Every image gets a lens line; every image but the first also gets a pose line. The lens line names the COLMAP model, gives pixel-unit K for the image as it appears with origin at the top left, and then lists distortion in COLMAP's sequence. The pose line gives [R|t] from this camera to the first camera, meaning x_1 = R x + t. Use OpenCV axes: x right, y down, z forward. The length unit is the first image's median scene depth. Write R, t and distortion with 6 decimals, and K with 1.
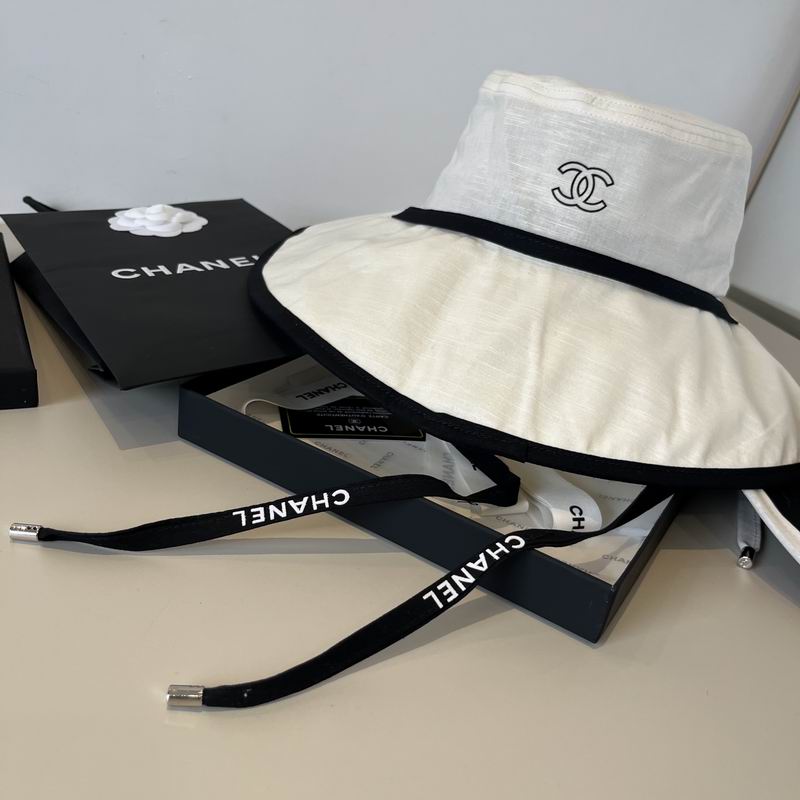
lens RADIAL K [[825.1, 0, 400.0], [0, 825.1, 400.0], [0, 0, 1]] dist [0.015899, -0.021034]
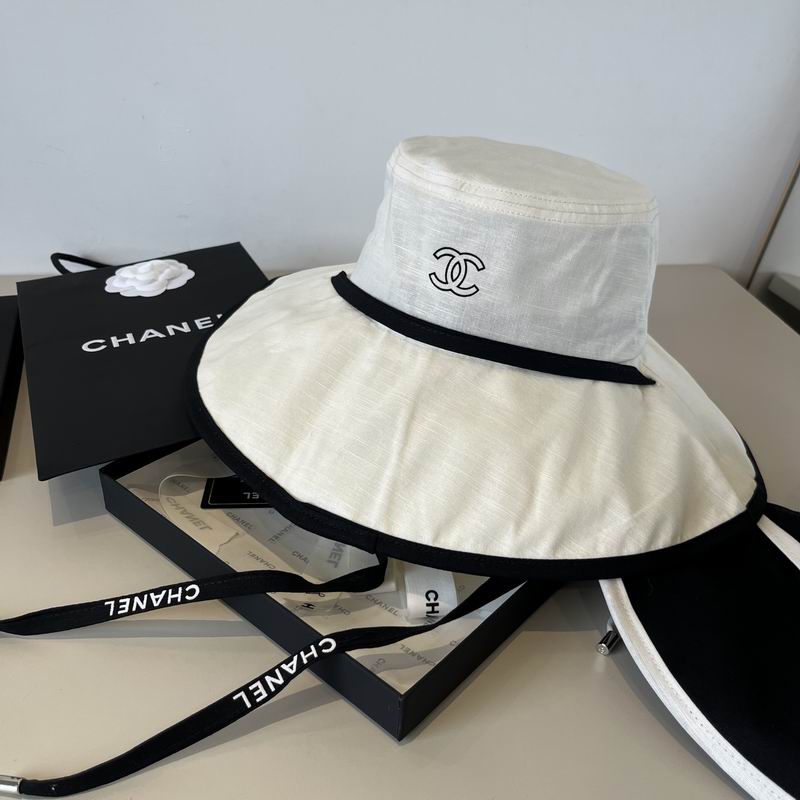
lens RADIAL K [[817.0, 0, 401.6], [0, 817.0, 389.3], [0, 0, 1]] dist [0.053967, -0.110985]
pose [[0.979283, -0.017838, -0.201710, 0.359496], [0.030561, 0.997722, 0.060136, -0.177053], [0.200177, -0.065054, 0.977598, -0.012312]]
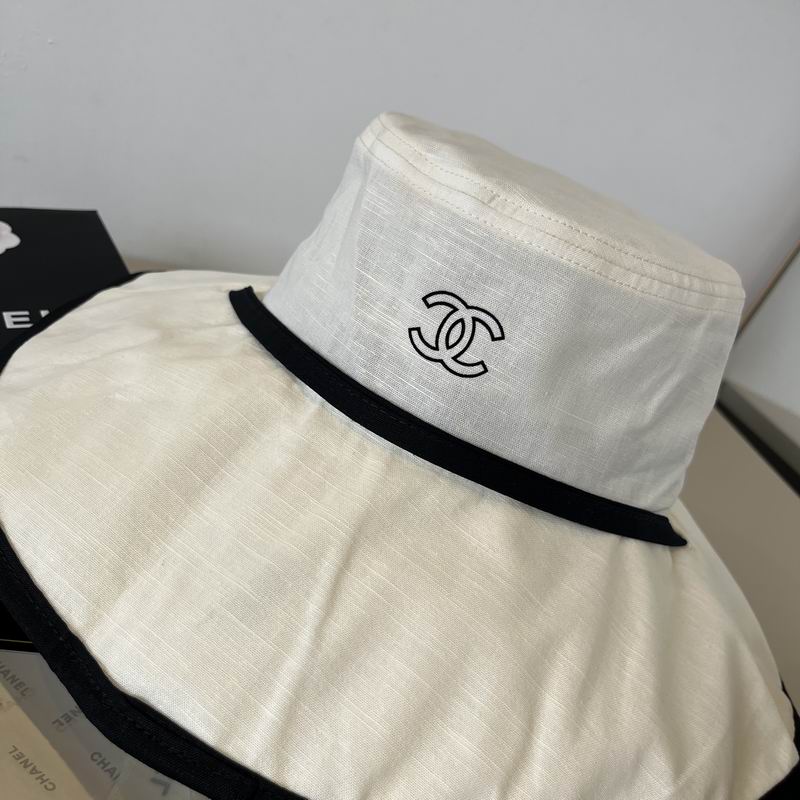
lens RADIAL K [[815.2, 0, 400.0], [0, 815.2, 400.0], [0, 0, 1]] dist [0.026294, -0.027800]
pose [[0.987795, 0.155246, -0.012669, 0.196794], [-0.154695, 0.987282, 0.036652, -0.226632], [0.018198, -0.034245, 0.999248, 0.385933]]
